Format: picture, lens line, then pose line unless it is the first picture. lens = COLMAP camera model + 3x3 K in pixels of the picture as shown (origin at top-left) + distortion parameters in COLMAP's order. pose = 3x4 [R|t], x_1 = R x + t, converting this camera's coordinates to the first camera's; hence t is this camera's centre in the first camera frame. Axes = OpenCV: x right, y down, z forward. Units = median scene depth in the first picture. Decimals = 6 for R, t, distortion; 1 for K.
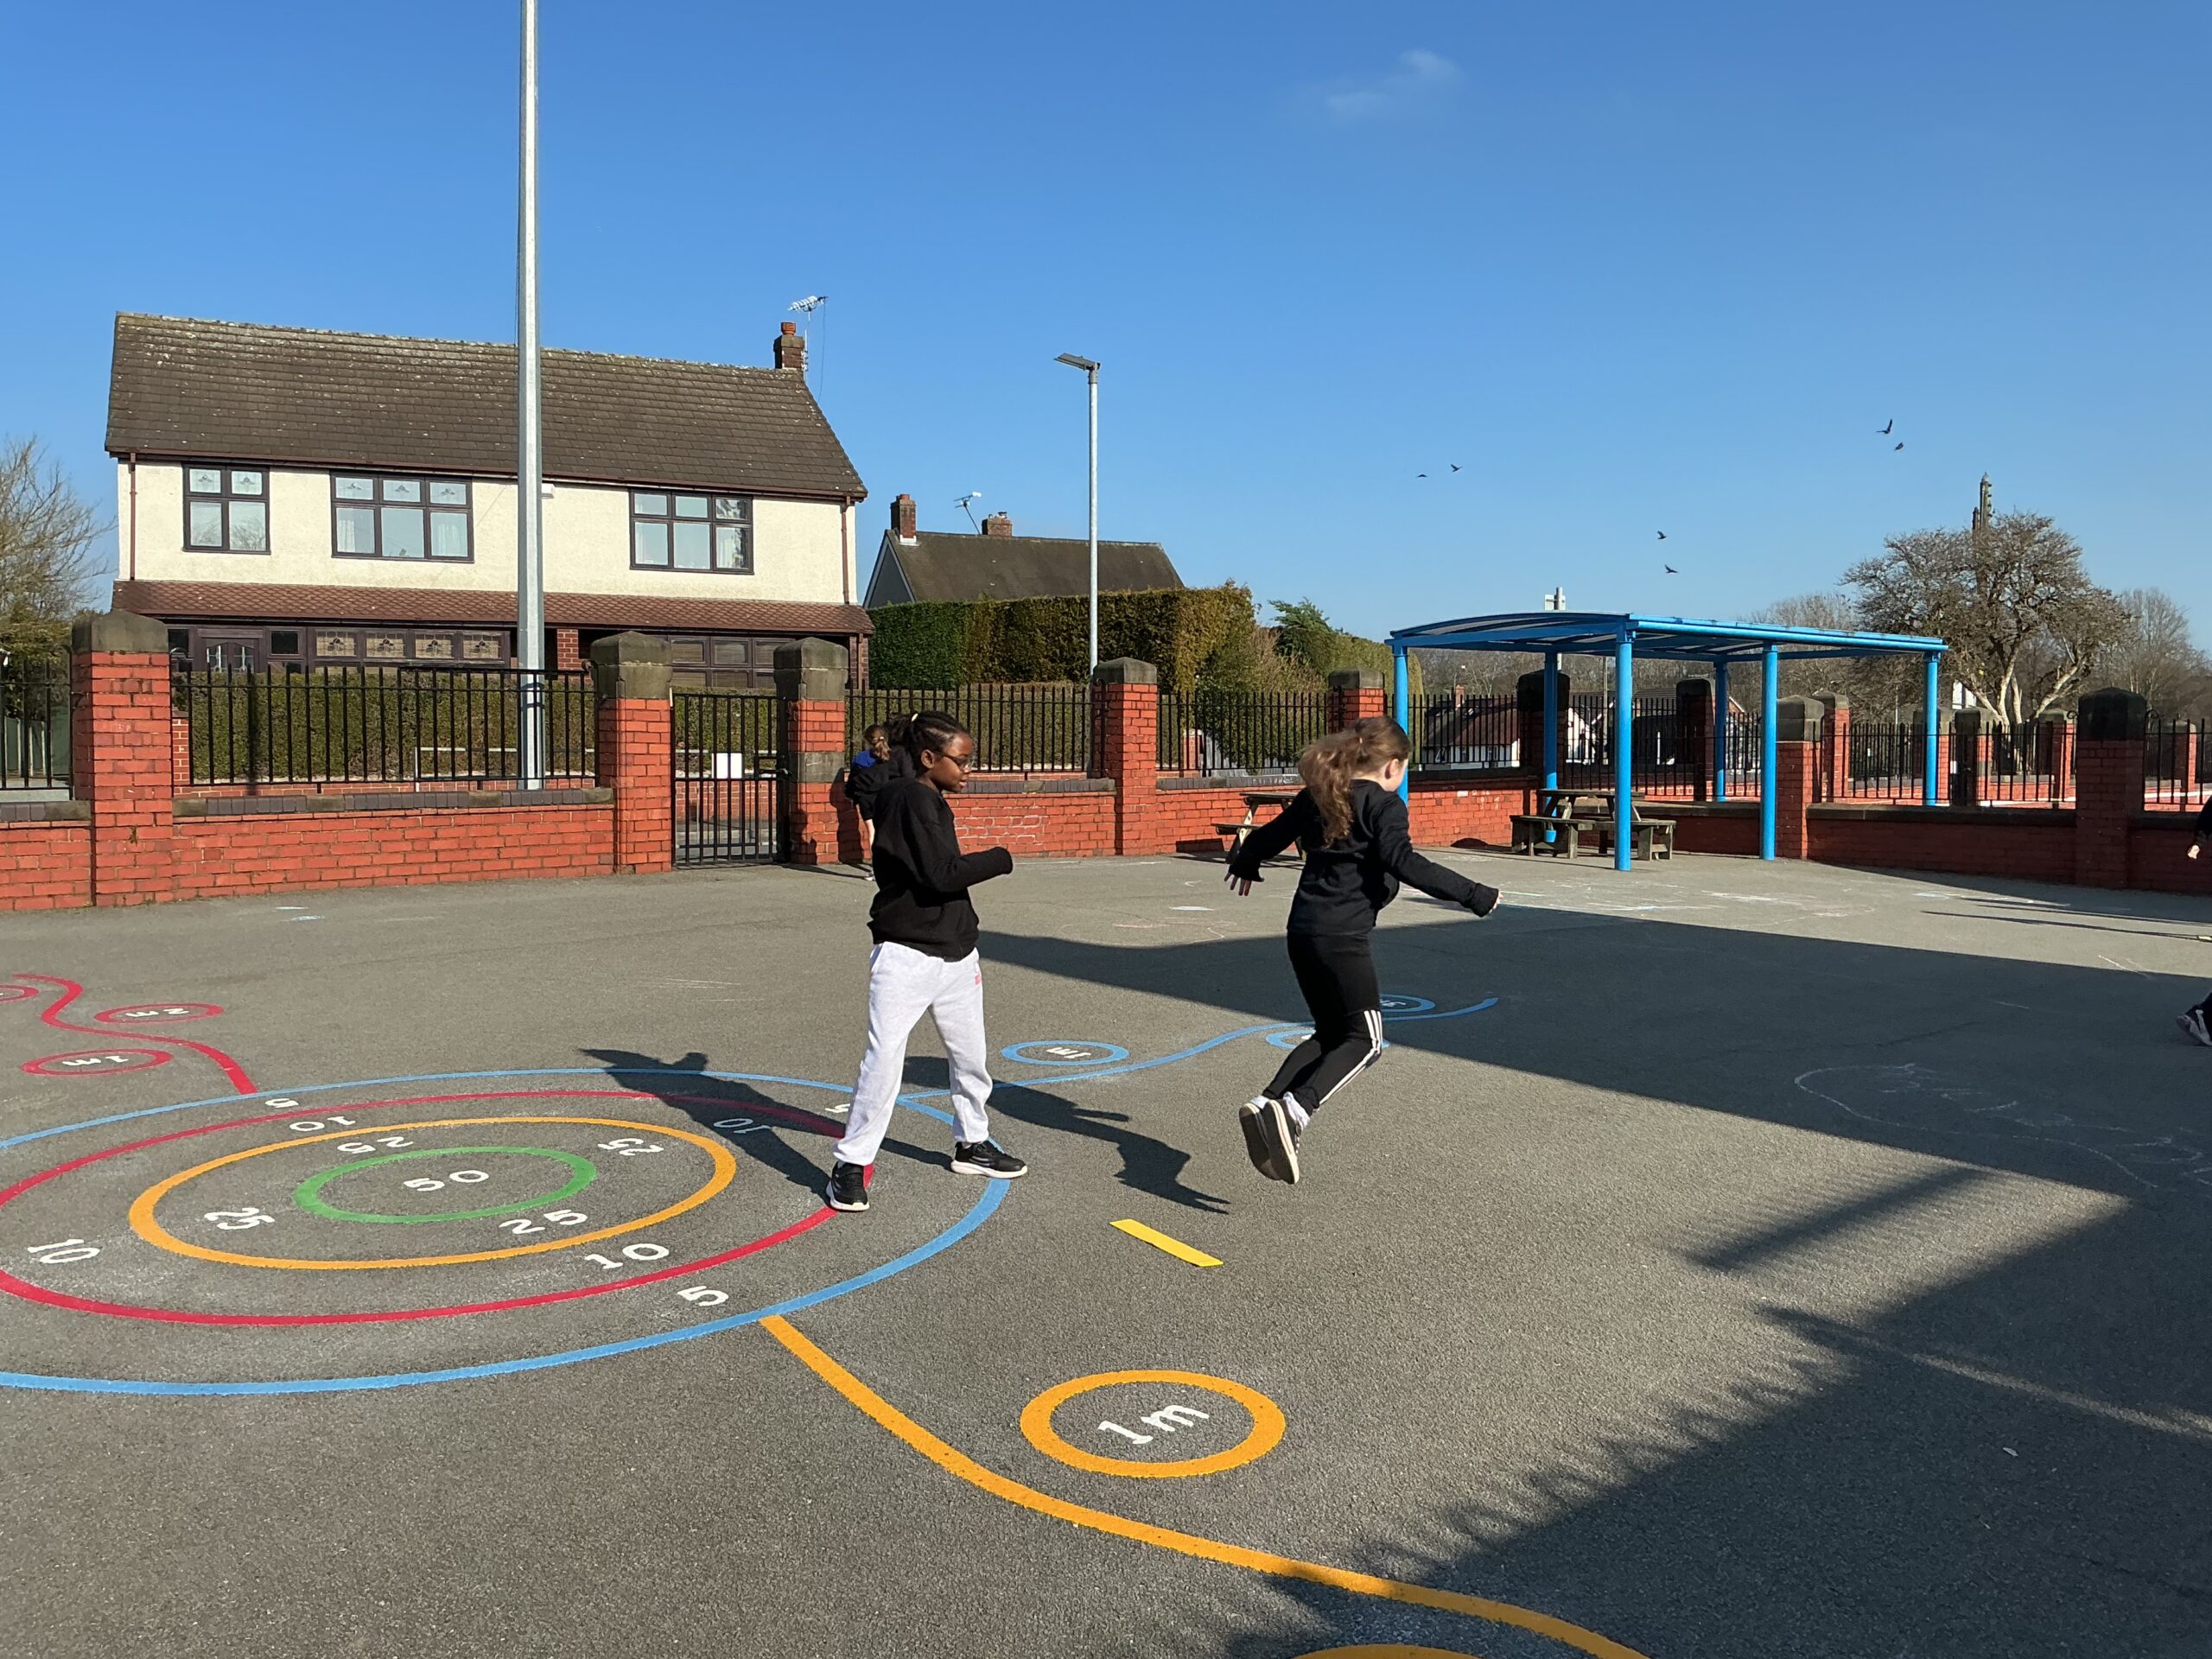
lens RADIAL K [[1856.7, 0, 1083.9], [0, 1856.7, 840.1], [0, 0, 1]] dist [0.051473, -0.067917]
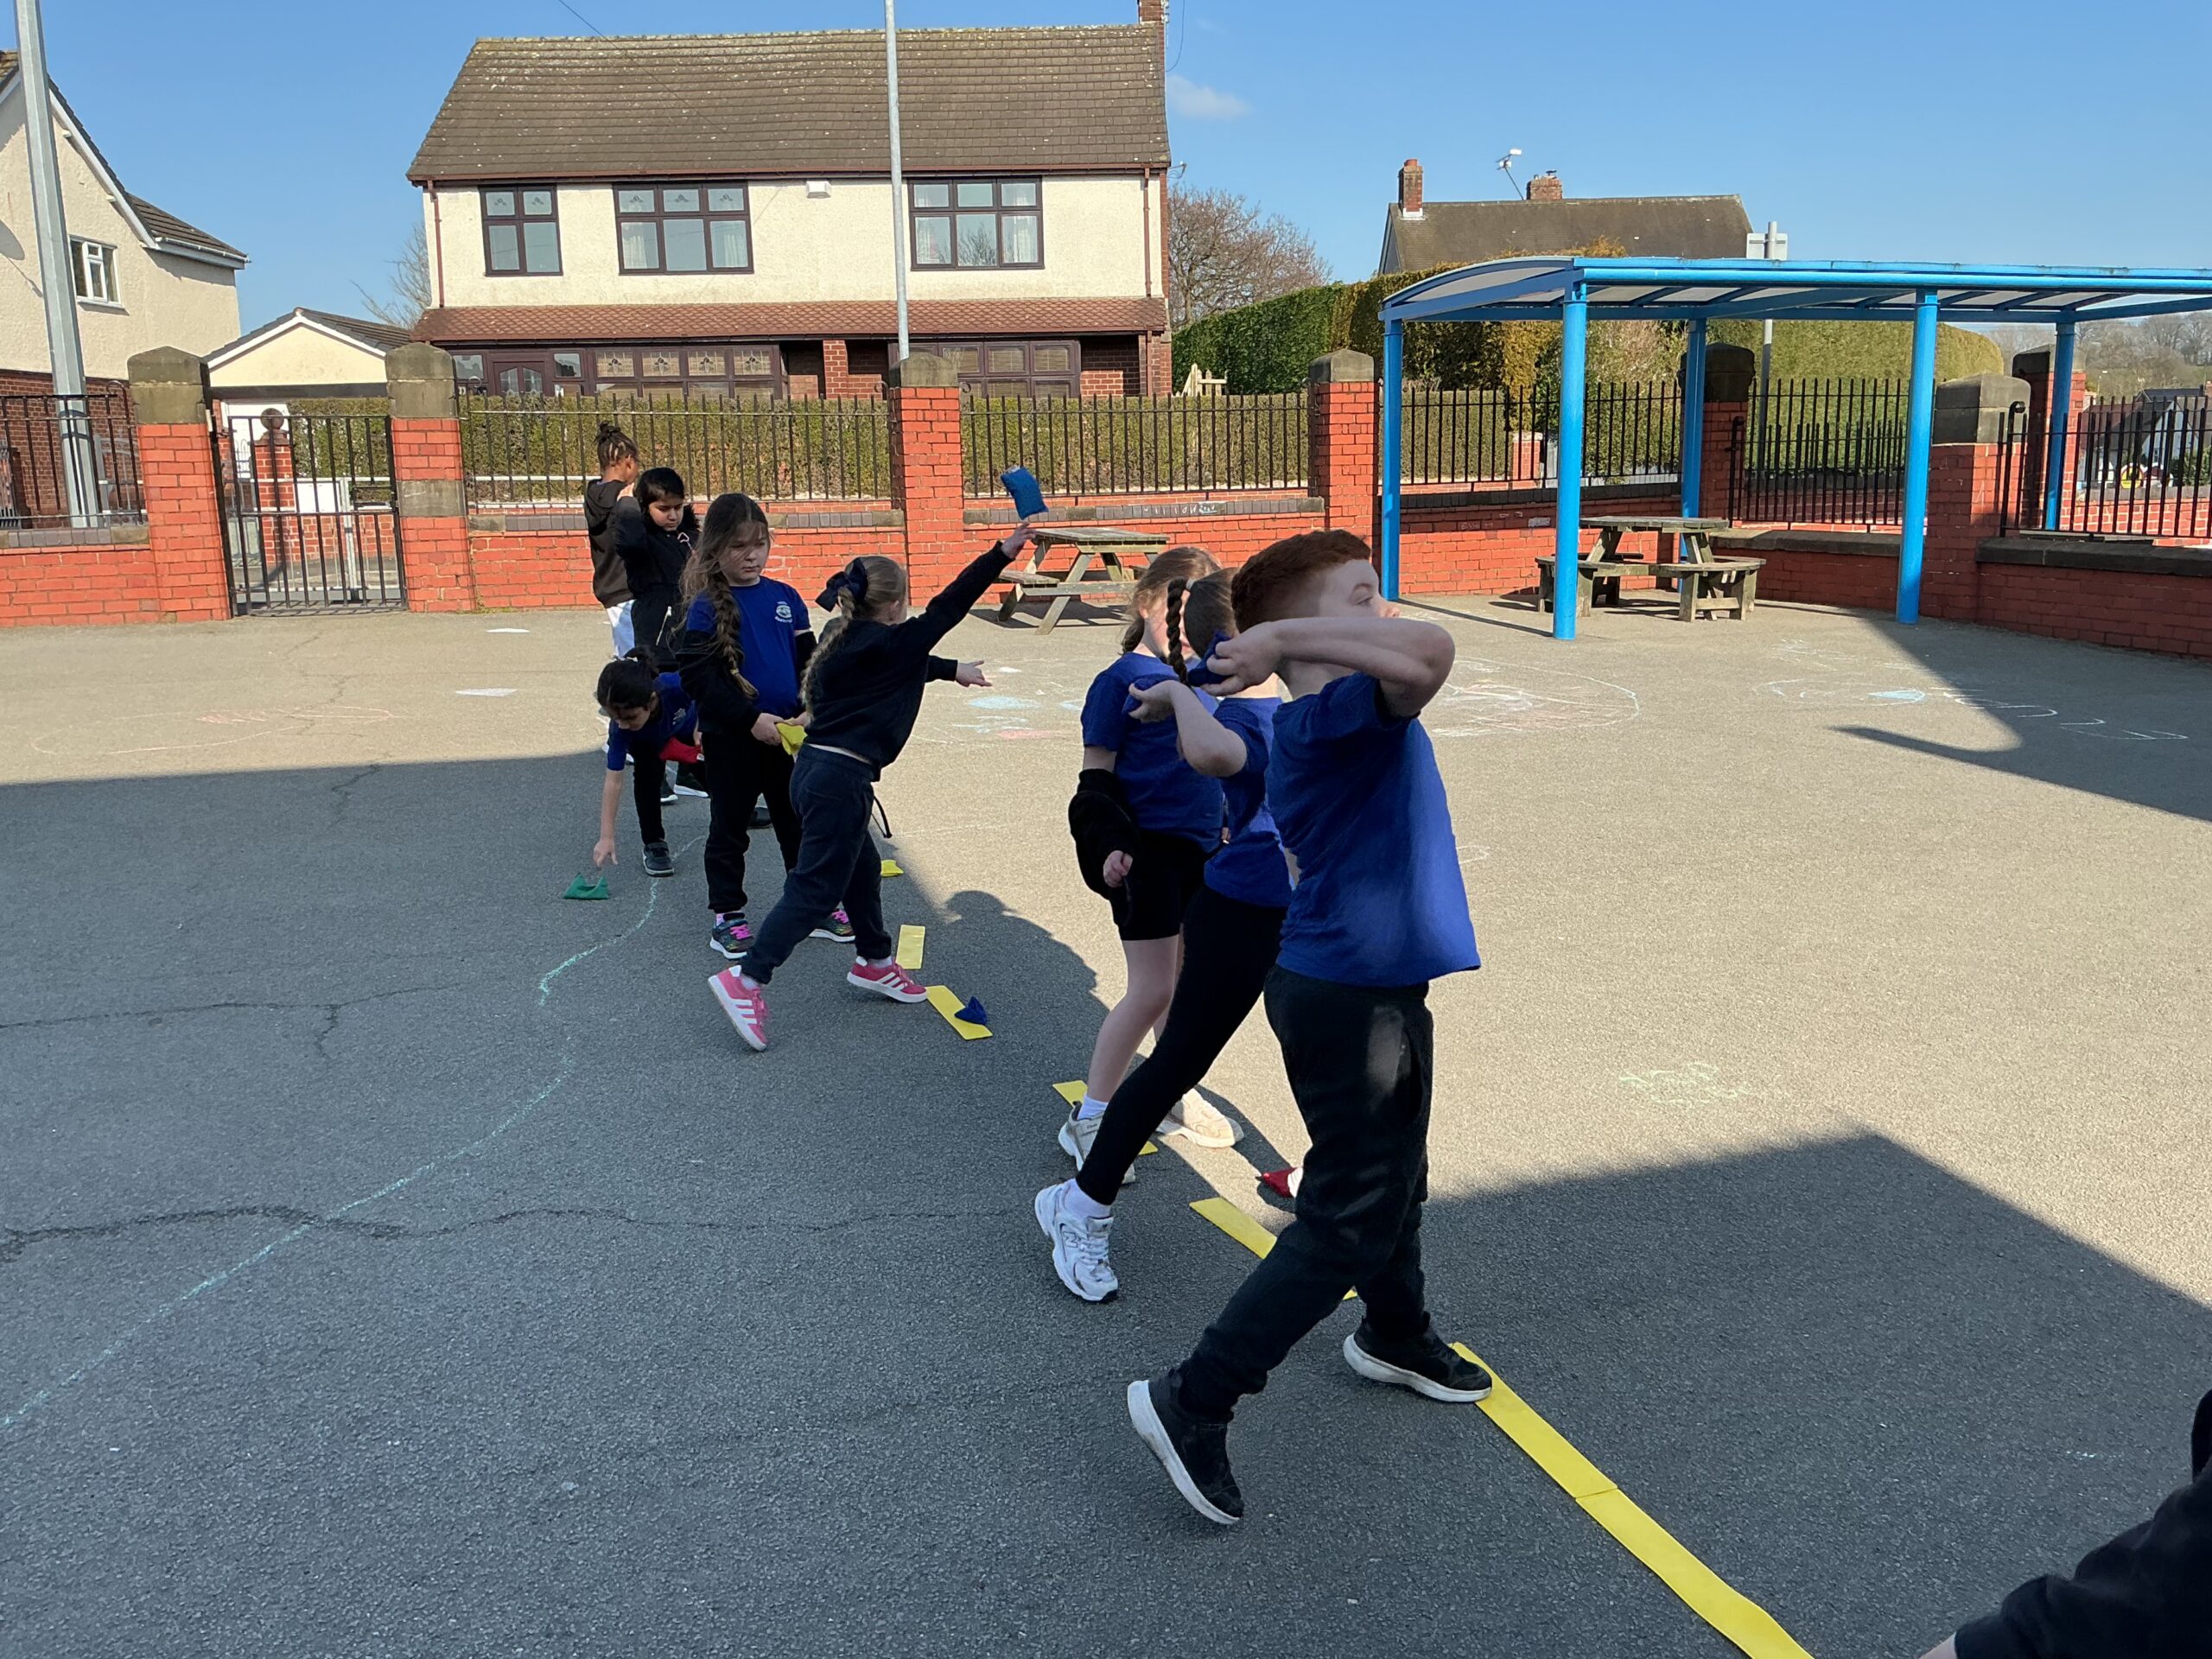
lens RADIAL K [[1856.7, 0, 1108.8], [0, 1856.7, 835.9], [0, 0, 1]] dist [0.051473, -0.067917]
pose [[0.901622, 0.072906, -0.426336, 0.281256], [-0.006700, 0.987928, 0.154771, -0.011447], [0.432473, -0.136688, 0.891226, 0.182661]]
